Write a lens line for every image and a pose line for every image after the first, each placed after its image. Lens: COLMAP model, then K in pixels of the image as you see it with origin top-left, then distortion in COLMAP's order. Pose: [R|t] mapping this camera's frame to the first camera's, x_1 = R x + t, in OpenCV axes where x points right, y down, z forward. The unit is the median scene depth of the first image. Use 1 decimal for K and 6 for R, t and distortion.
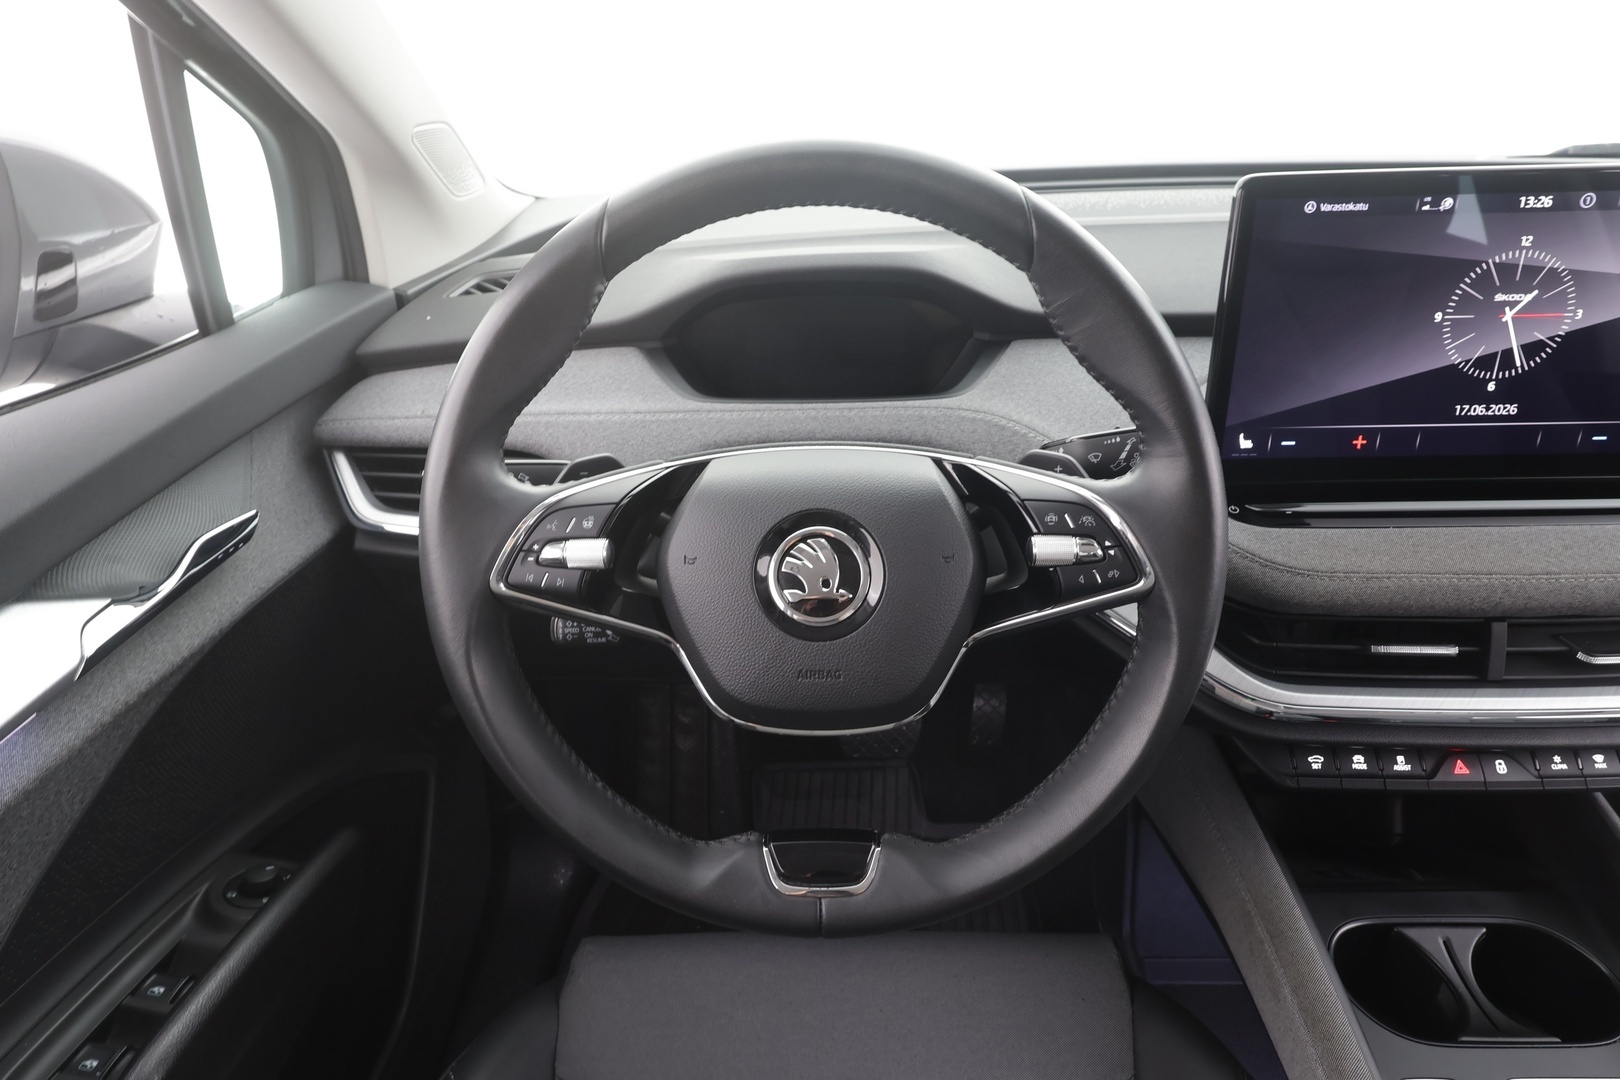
lens RADIAL K [[895.3, 0, 810.0], [0, 895.3, 540.0], [0, 0, 1]] dist [0.002766, -0.001201]
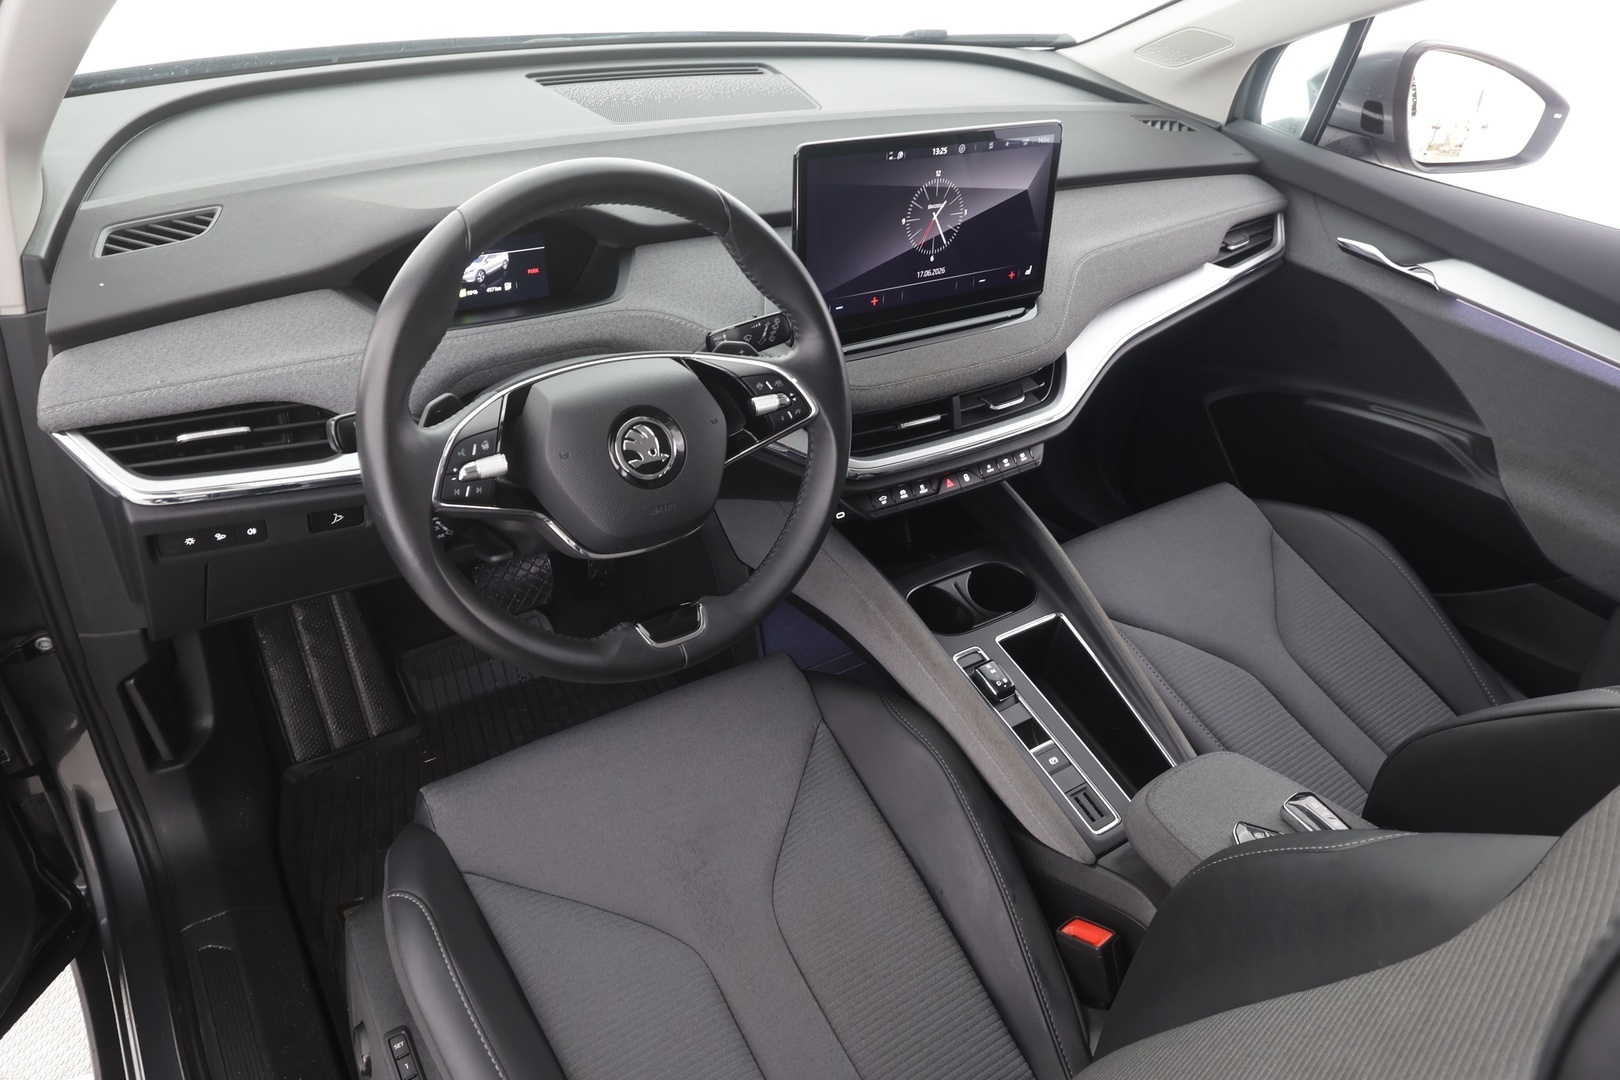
lens RADIAL K [[1076.0, 0, 810.0], [0, 1076.0, 540.0], [0, 0, 1]] dist [0.006205, -0.000700]
pose [[0.811273, -0.252569, 0.527300, -0.651813], [0.167266, 0.964446, 0.204610, -0.117418], [-0.560231, -0.077796, 0.824675, -0.605249]]
